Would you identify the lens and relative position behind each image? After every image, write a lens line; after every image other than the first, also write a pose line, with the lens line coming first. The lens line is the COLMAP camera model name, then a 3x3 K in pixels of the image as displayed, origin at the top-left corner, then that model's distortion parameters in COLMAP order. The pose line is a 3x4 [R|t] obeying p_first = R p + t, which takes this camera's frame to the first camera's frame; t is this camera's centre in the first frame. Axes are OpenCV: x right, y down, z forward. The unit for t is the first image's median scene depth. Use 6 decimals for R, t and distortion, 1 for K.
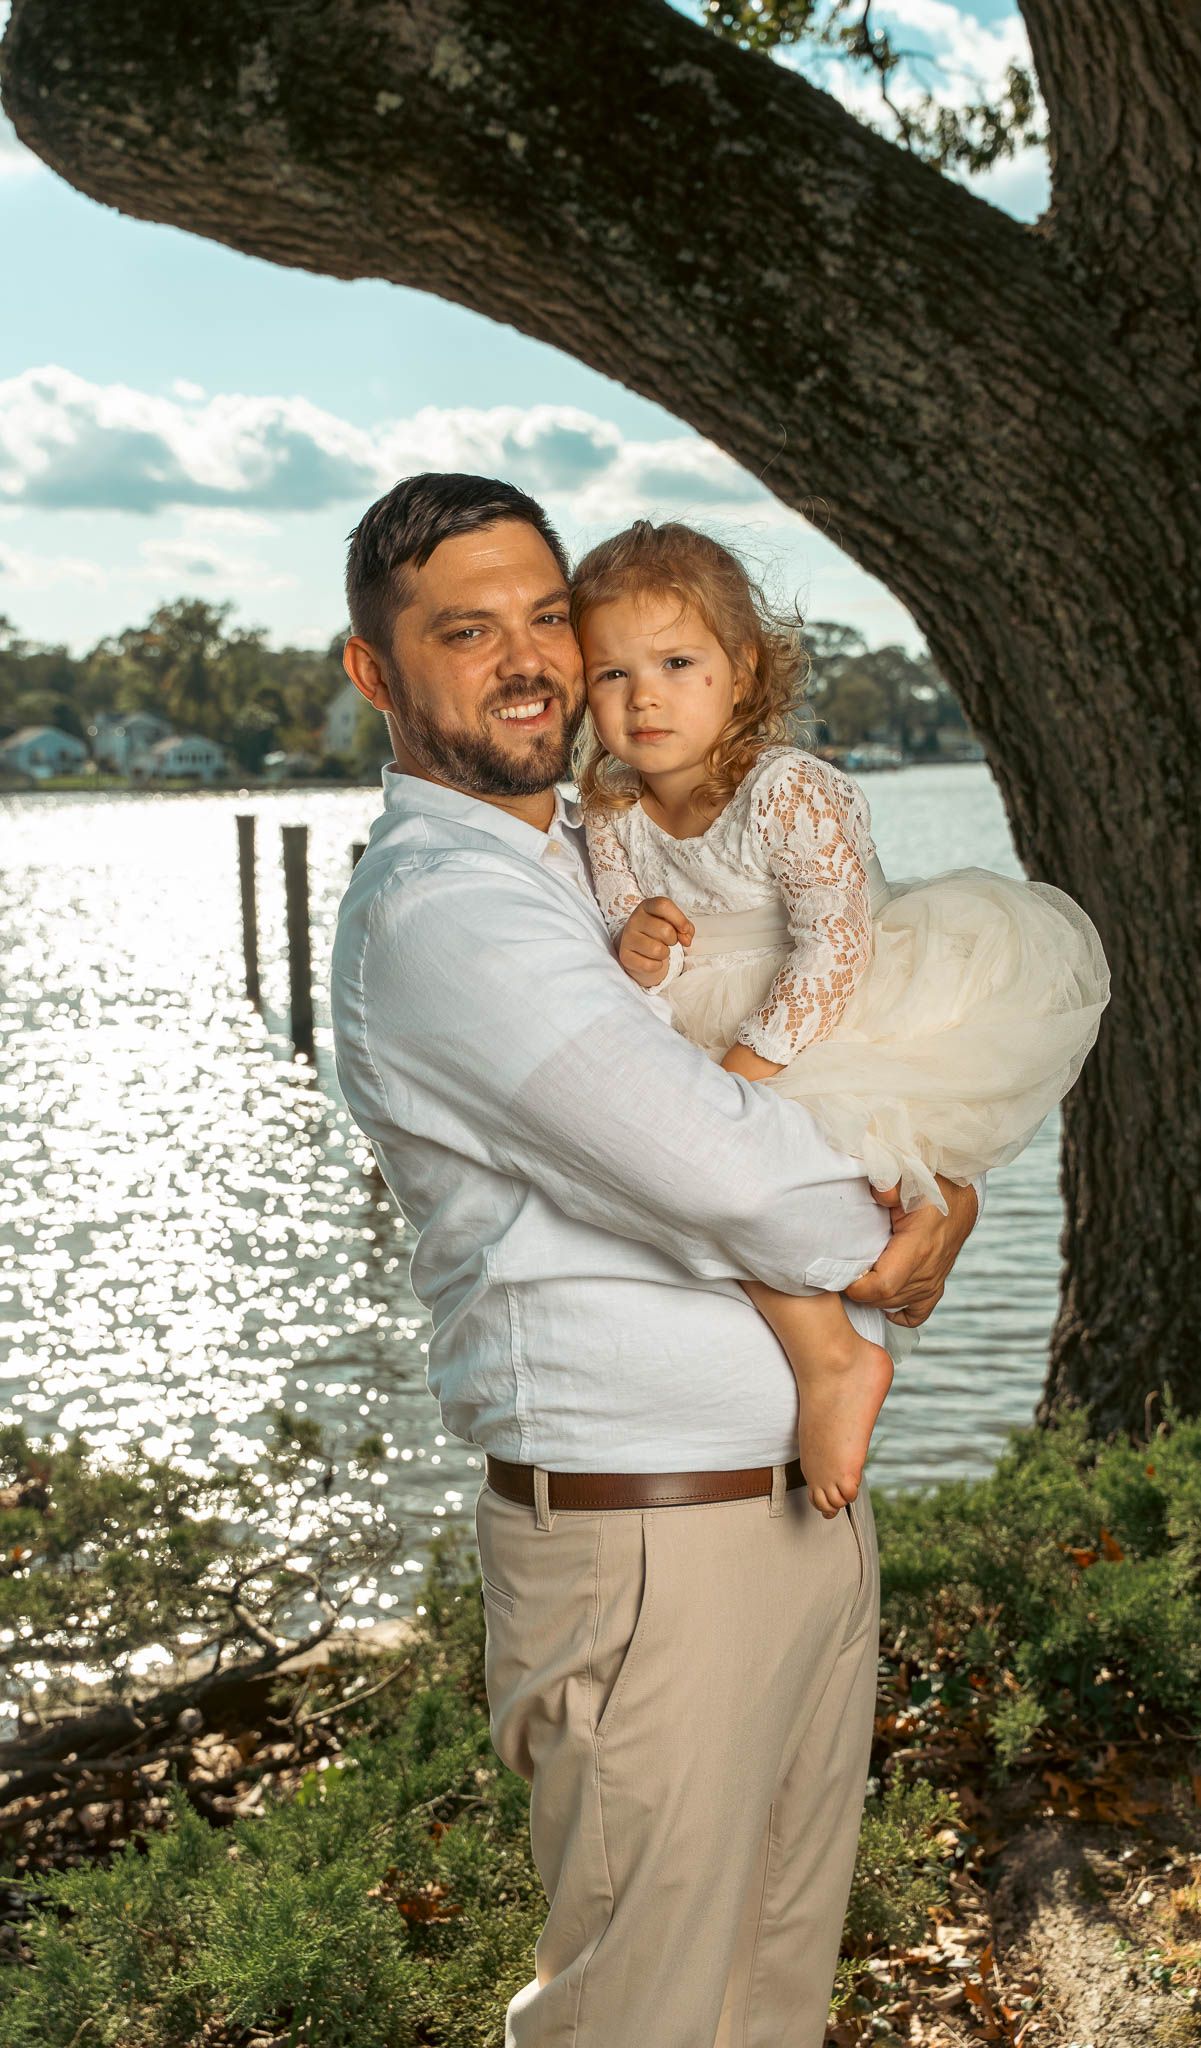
lens RADIAL K [[2159.9, 0, 596.9], [0, 2159.9, 1018.9], [0, 0, 1]] dist [0.020742, 0.000000]
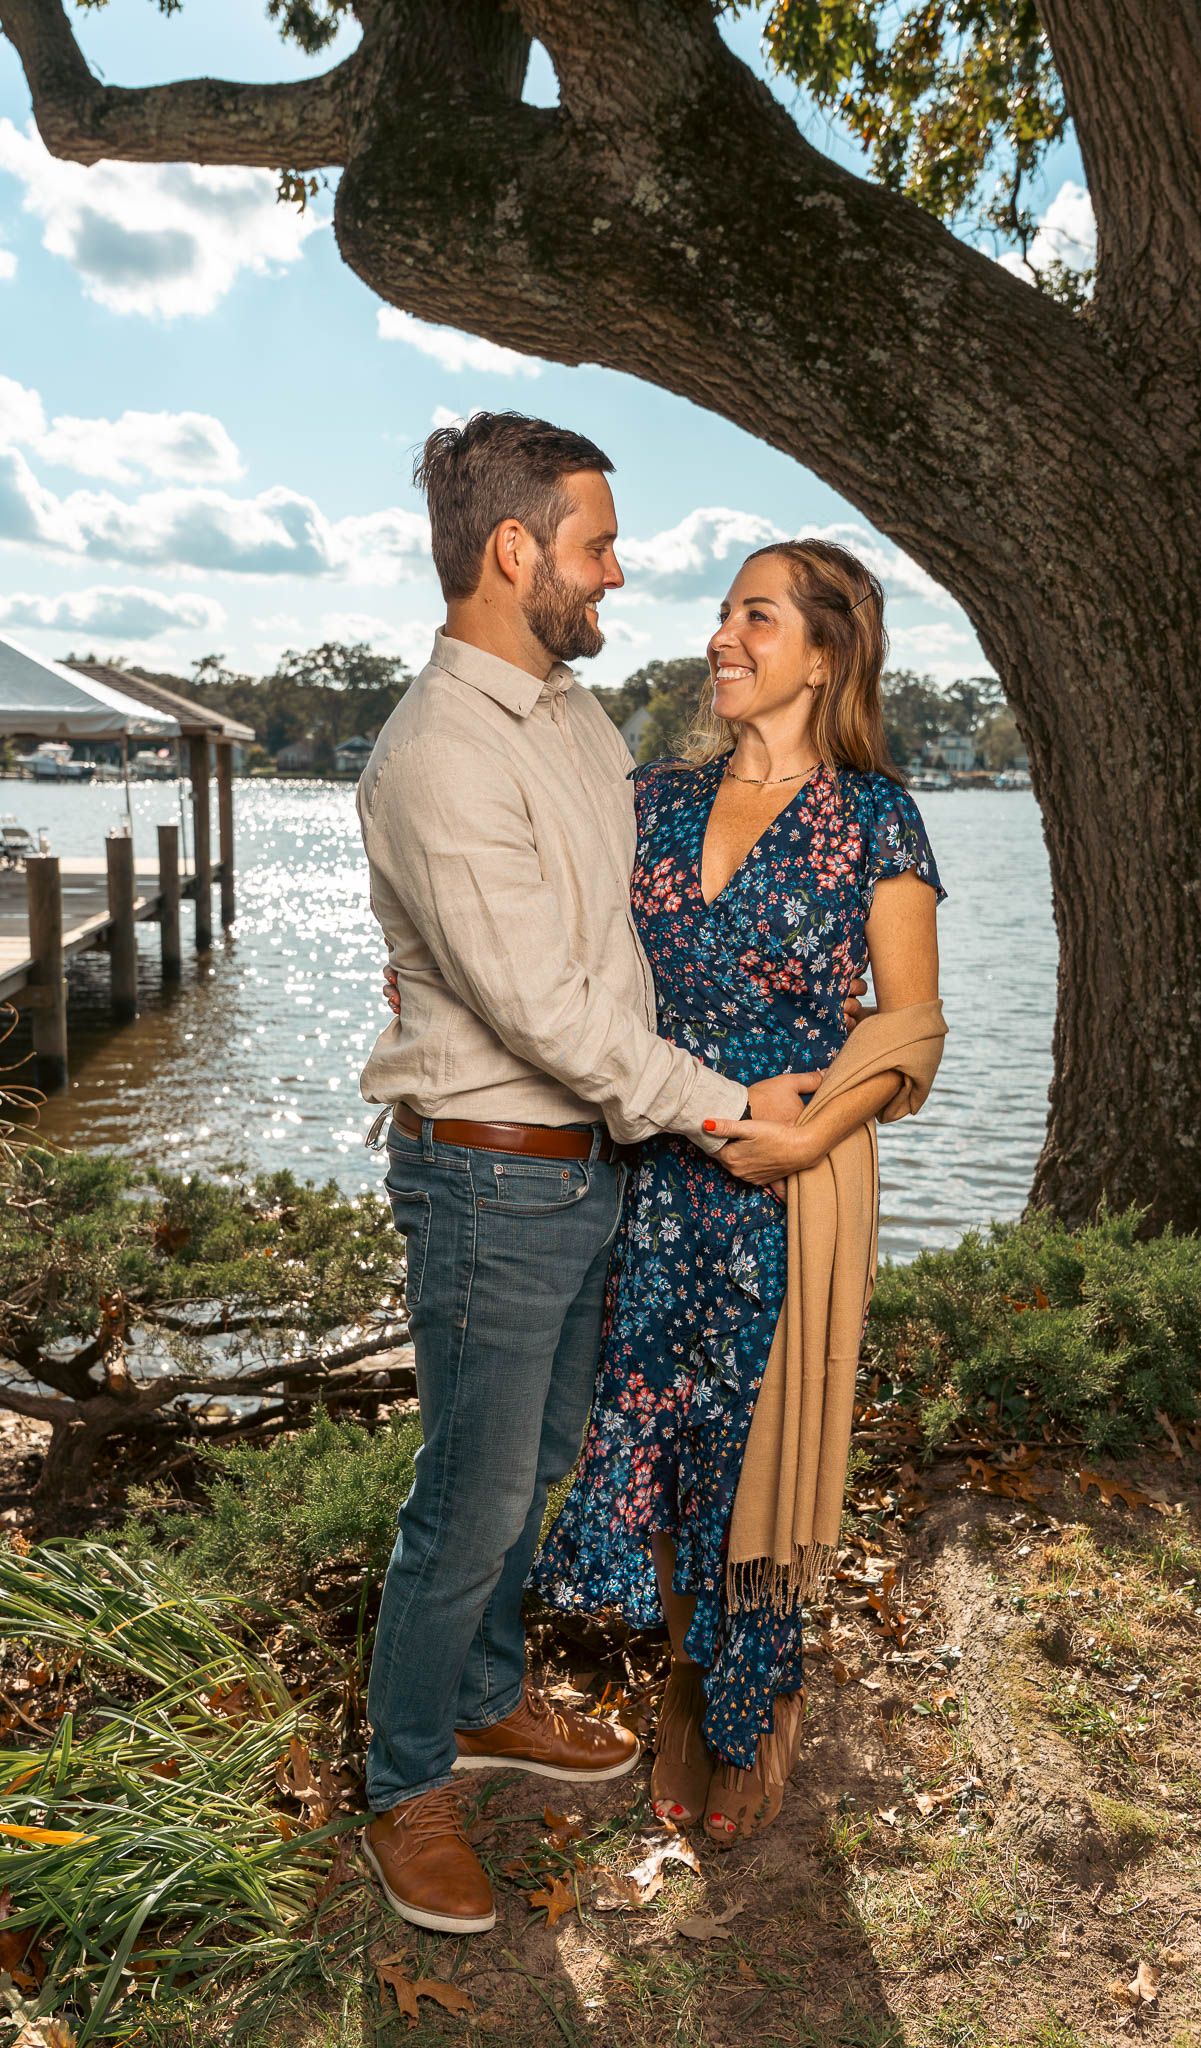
lens RADIAL K [[1537.3, 0, 598.6], [0, 1537.3, 1019.7], [0, 0, 1]] dist [0.029186, -0.030215]
pose [[0.989925, 0.056932, -0.129644, 0.059904], [-0.051600, 0.997693, 0.044126, 0.032162], [0.131857, -0.036991, 0.990578, 0.025859]]
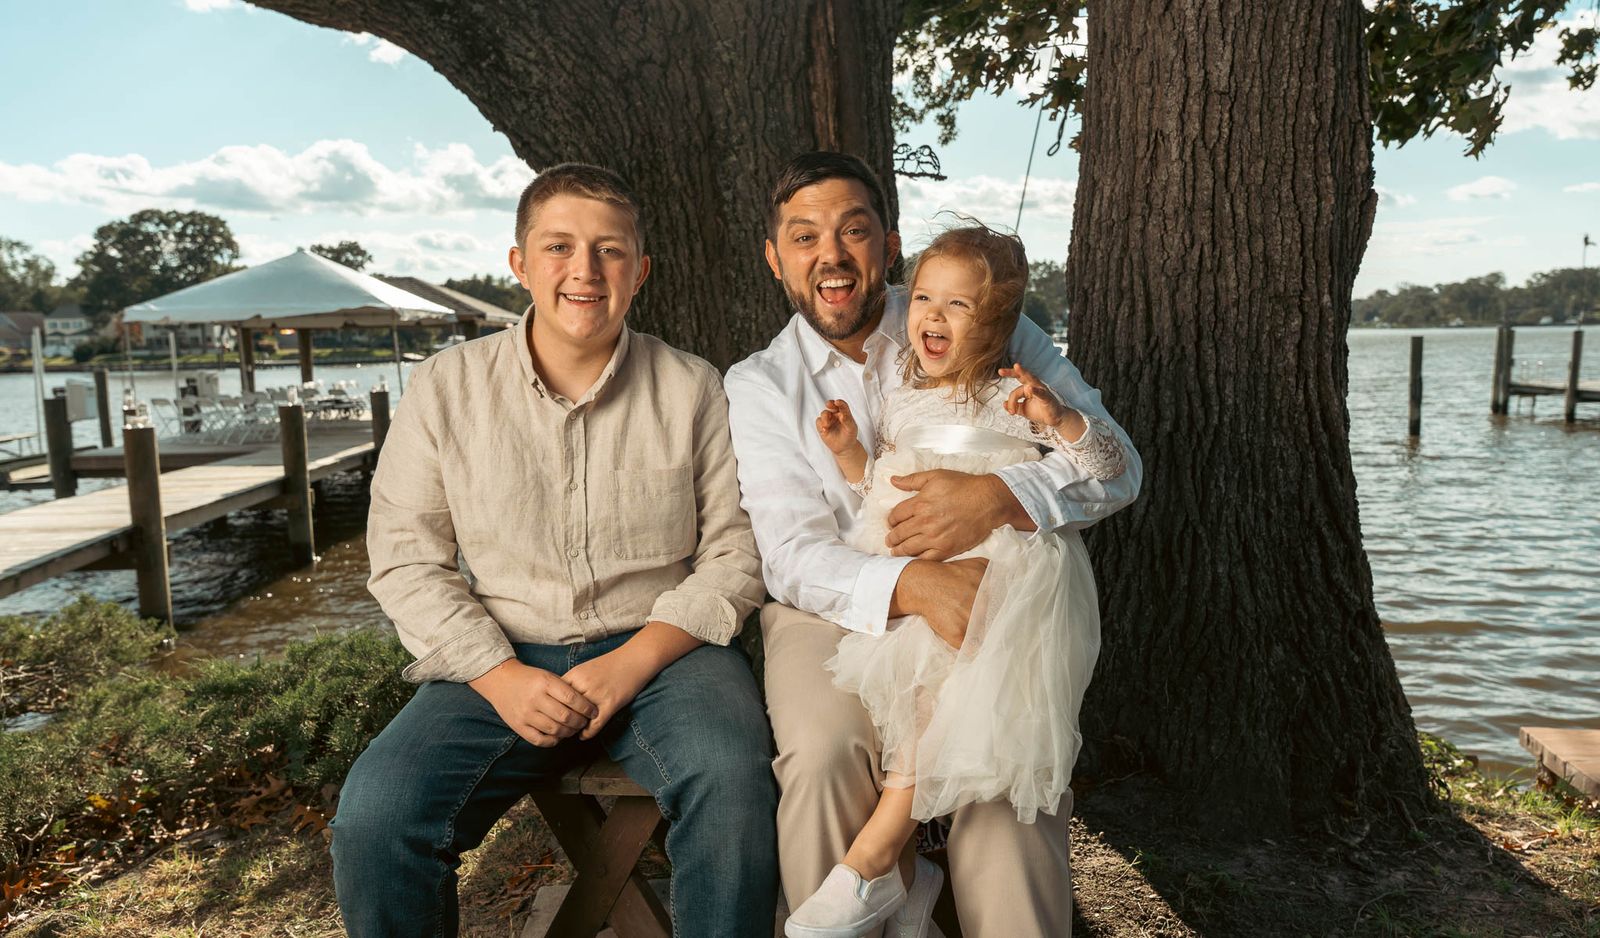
lens RADIAL K [[1076.4, 0, 797.7], [0, 1076.4, 468.8], [0, 0, 1]] dist [0.013052, -0.016785]
pose [[0.983215, 0.017822, -0.181576, 0.540116], [-0.017370, 0.999841, 0.004081, 0.045964], [0.181620, -0.000858, 0.983368, 0.142872]]
